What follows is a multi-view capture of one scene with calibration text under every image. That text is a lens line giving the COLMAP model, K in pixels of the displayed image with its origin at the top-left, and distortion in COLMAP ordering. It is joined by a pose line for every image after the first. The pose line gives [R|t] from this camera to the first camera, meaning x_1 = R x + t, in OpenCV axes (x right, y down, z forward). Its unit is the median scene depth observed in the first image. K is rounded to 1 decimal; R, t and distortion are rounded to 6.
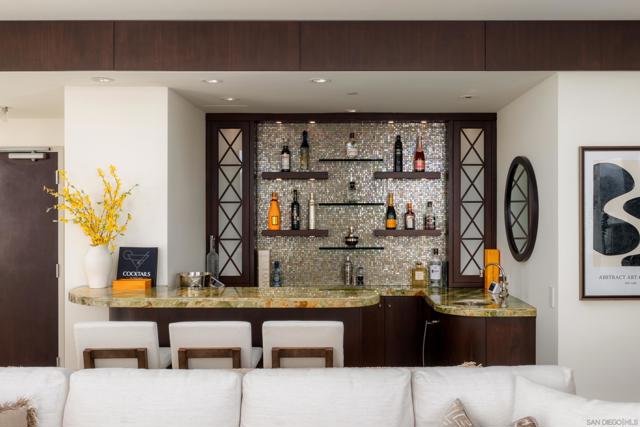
lens RADIAL K [[623.7, 0, 319.7], [0, 623.7, 213.1], [0, 0, 1]] dist [0.011188, 0.000000]
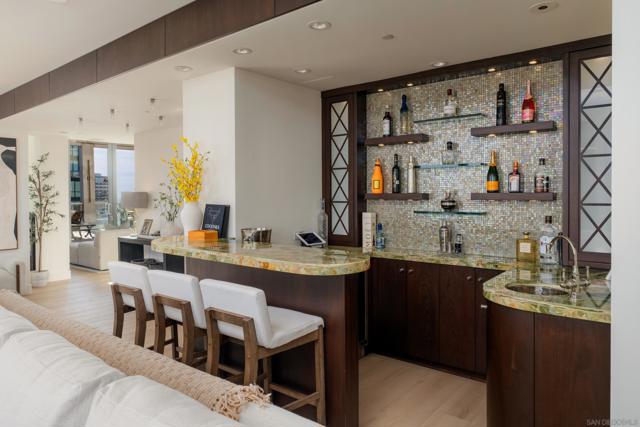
lens RADIAL K [[422.7, 0, 311.8], [0, 422.7, 198.6], [0, 0, 1]] dist [0.001723, 0.002568]
pose [[0.782192, 0.005739, -0.623010, 0.286142], [0.002912, 0.999913, 0.012867, 0.026290], [0.623030, -0.011878, 0.782108, 0.376350]]
